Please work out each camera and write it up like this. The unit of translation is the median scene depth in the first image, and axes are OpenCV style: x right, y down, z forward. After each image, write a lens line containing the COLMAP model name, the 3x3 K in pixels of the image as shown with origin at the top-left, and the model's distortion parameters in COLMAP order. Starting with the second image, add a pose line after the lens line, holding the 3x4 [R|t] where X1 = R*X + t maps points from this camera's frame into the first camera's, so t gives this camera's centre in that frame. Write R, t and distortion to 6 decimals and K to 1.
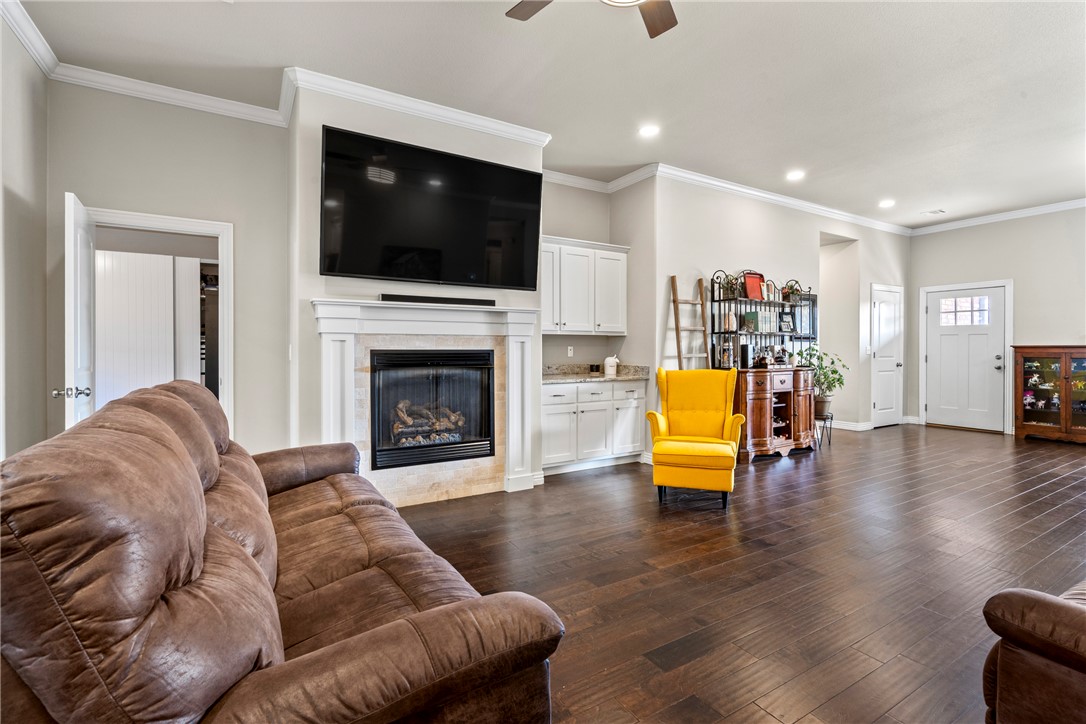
lens RADIAL K [[494.8, 0, 538.1], [0, 494.8, 353.5], [0, 0, 1]] dist [-0.004184, 0.000347]
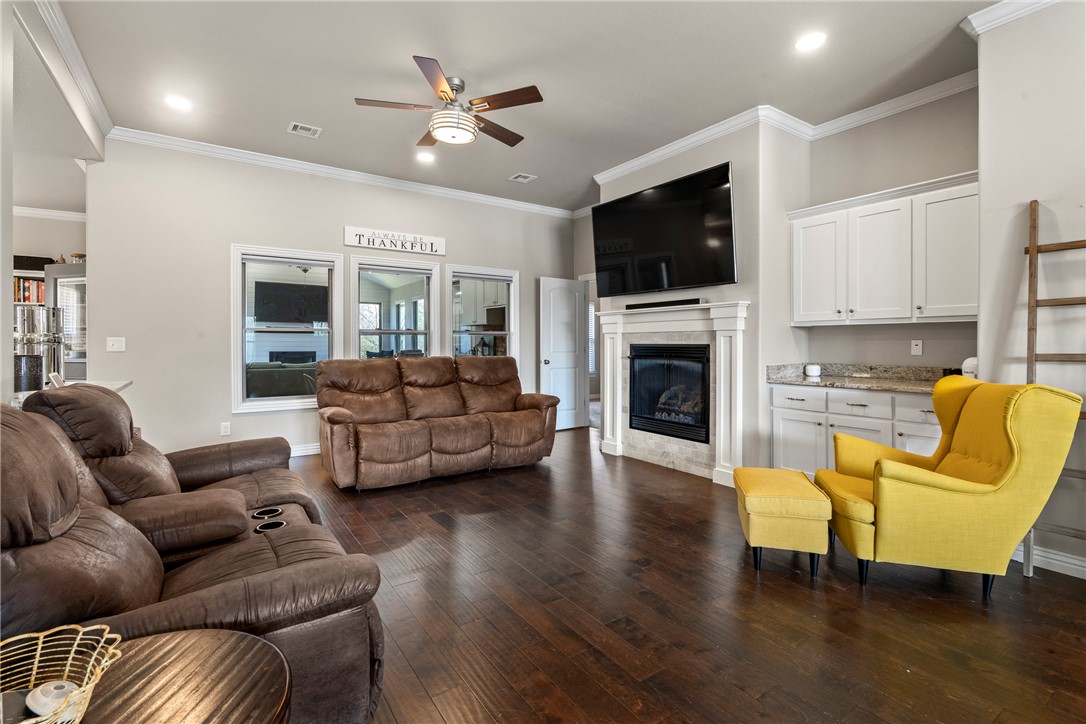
lens RADIAL K [[494.8, 0, 539.6], [0, 494.8, 342.8], [0, 0, 1]] dist [-0.004184, 0.000347]
pose [[0.053253, -0.001656, -0.998580, 0.658155], [-0.011133, 0.999935, -0.002252, -0.002779], [0.998519, 0.011237, 0.053231, 0.401005]]
